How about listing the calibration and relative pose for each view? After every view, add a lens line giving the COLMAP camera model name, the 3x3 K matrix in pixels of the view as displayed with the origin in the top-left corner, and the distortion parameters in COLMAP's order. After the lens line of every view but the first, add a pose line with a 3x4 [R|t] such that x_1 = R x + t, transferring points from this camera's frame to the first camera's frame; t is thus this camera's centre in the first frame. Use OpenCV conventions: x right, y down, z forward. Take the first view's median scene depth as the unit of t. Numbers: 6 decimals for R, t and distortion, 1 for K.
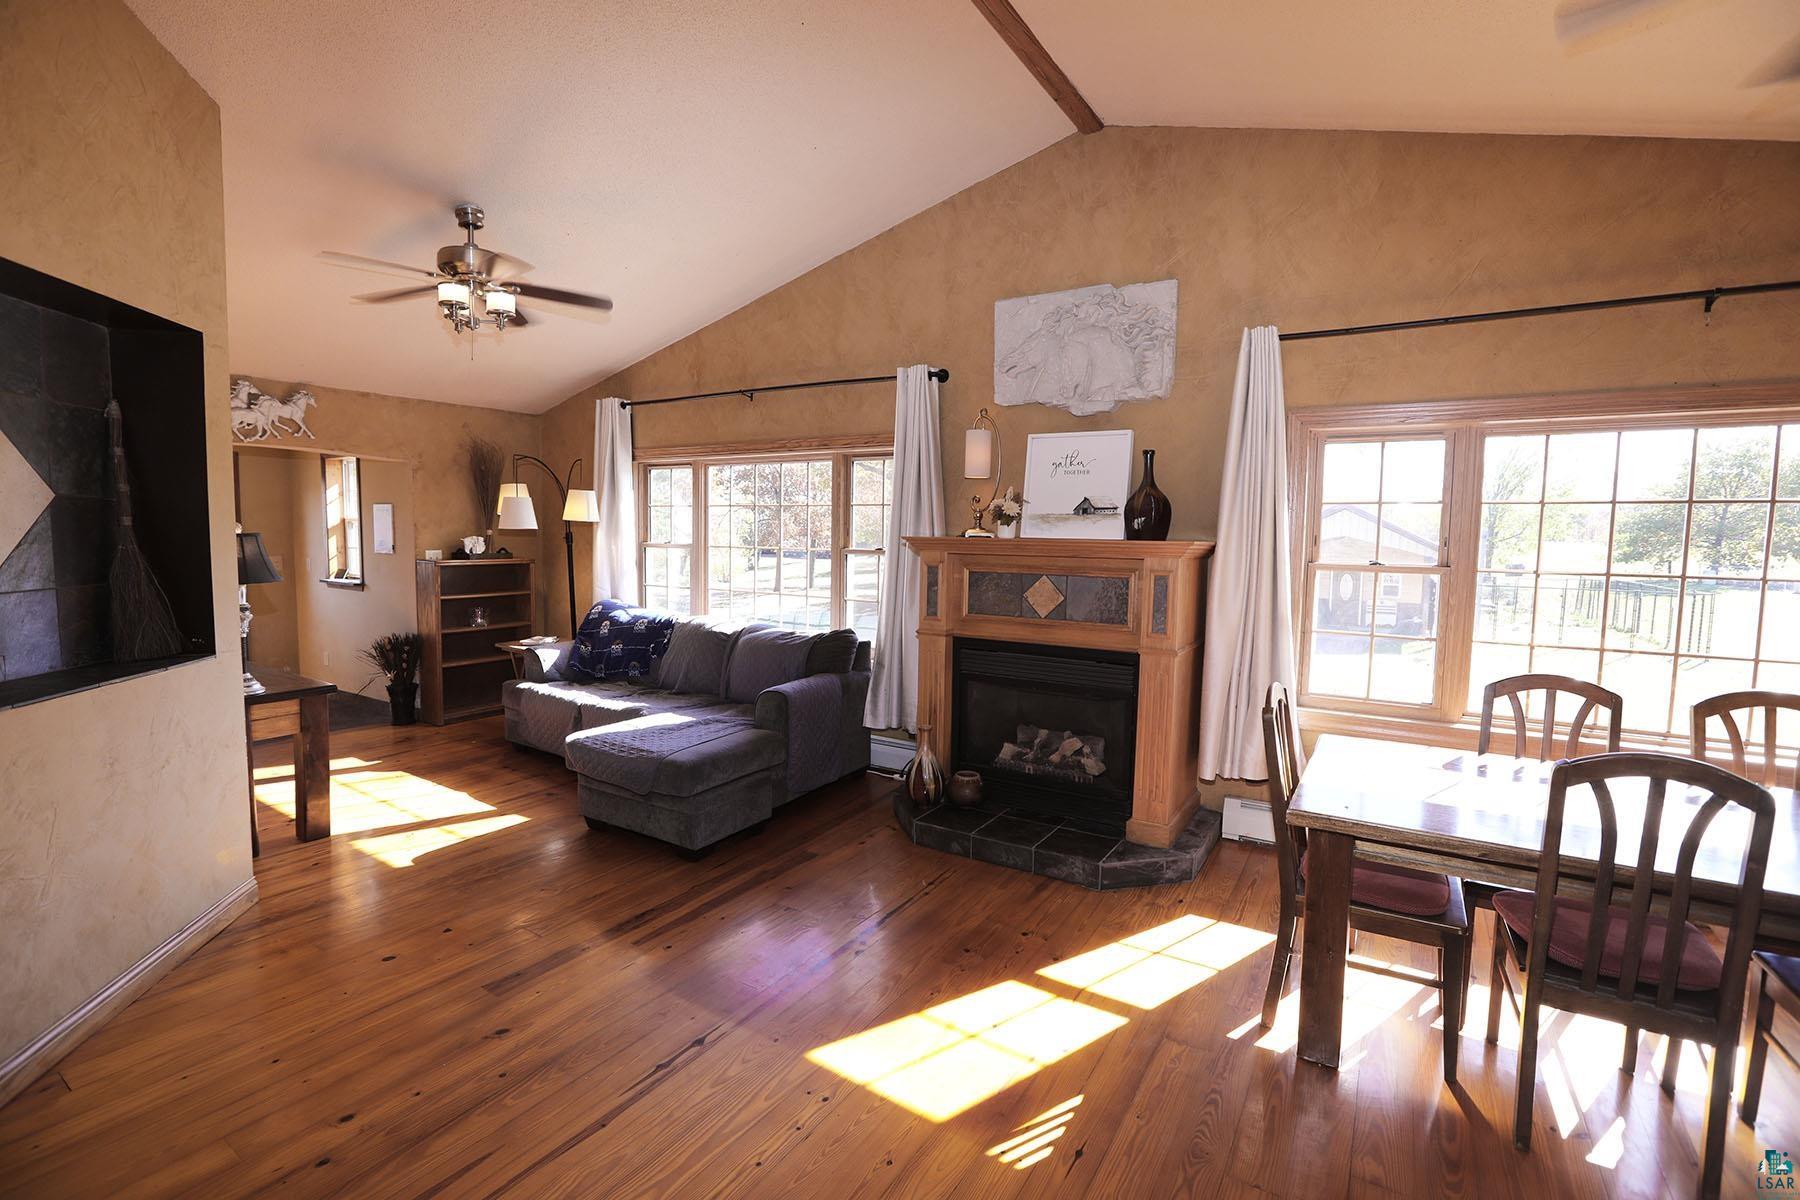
lens RADIAL K [[819.2, 0, 891.2], [0, 819.2, 585.6], [0, 0, 1]] dist [-0.057196, 0.023311]
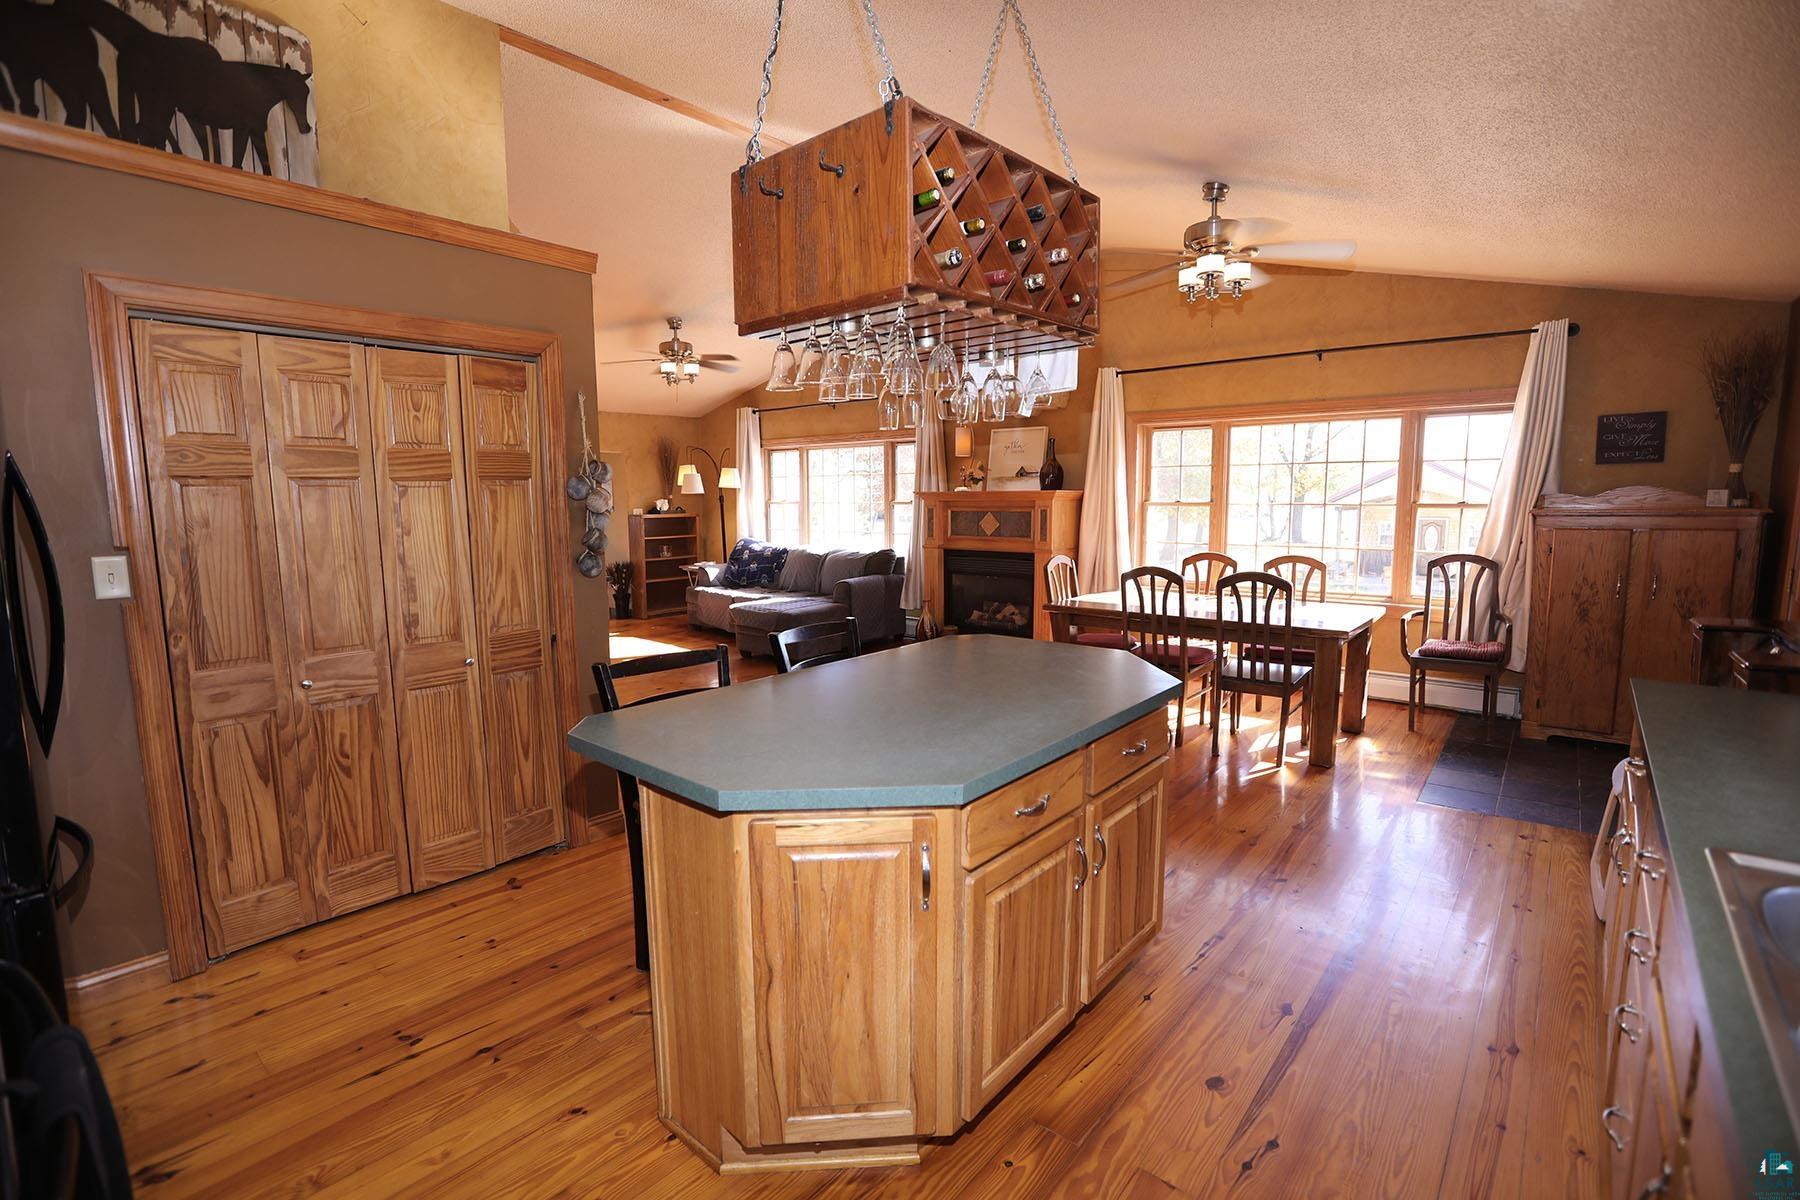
lens RADIAL K [[819.2, 0, 891.2], [0, 819.2, 585.6], [0, 0, 1]] dist [-0.057196, 0.023311]
pose [[0.989917, -0.004932, -0.141563, 0.167673], [0.010950, 0.999068, 0.041763, 0.052313], [0.141225, -0.042892, 0.989048, -0.586567]]
